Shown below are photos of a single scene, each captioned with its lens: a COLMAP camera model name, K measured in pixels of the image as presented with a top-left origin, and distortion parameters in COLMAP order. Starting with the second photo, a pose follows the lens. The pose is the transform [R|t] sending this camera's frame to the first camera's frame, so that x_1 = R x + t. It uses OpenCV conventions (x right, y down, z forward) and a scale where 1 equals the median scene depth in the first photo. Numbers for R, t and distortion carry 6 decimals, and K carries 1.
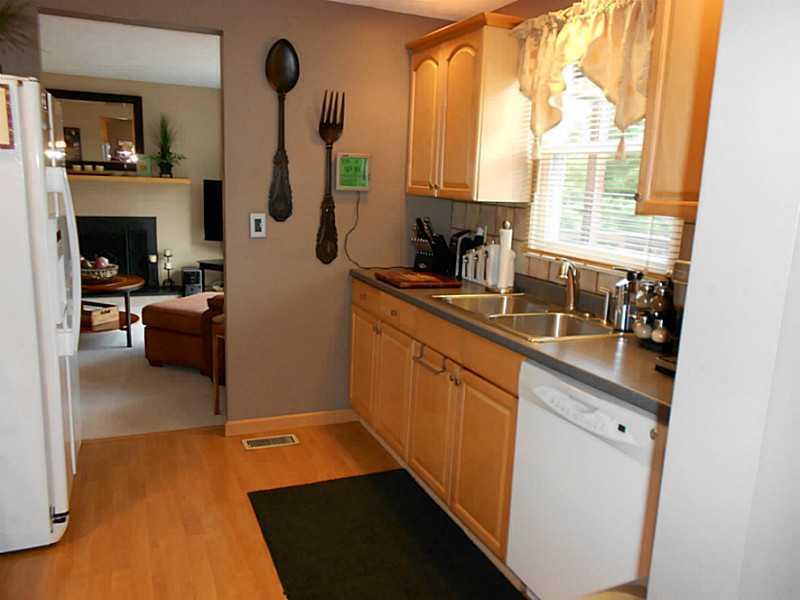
lens RADIAL K [[629.0, 0, 403.9], [0, 629.0, 297.8], [0, 0, 1]] dist [0.011433, -0.017725]
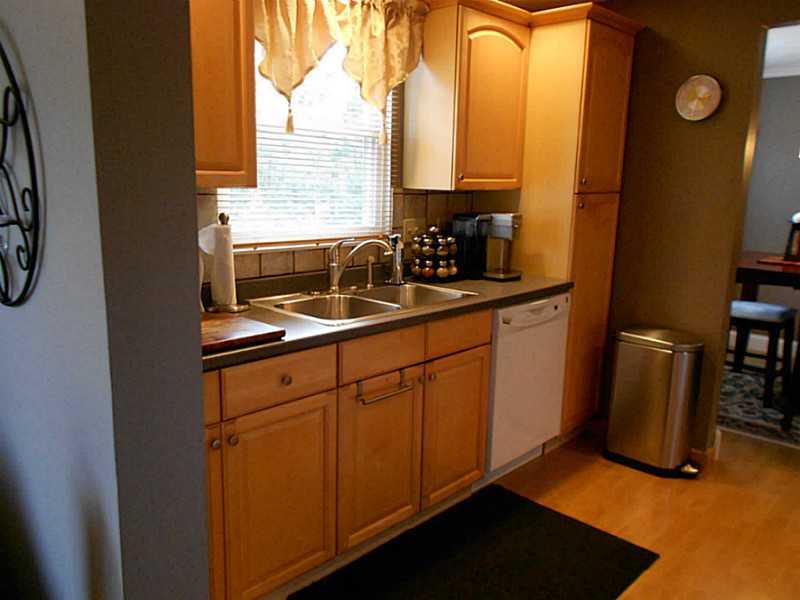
lens RADIAL K [[629.0, 0, 400.6], [0, 629.0, 301.8], [0, 0, 1]] dist [0.011433, -0.017725]
pose [[-0.368487, -0.248741, 0.895737, -0.667127], [0.125595, 0.941384, 0.313084, -0.258757], [-0.921110, 0.227868, -0.315647, 1.212292]]
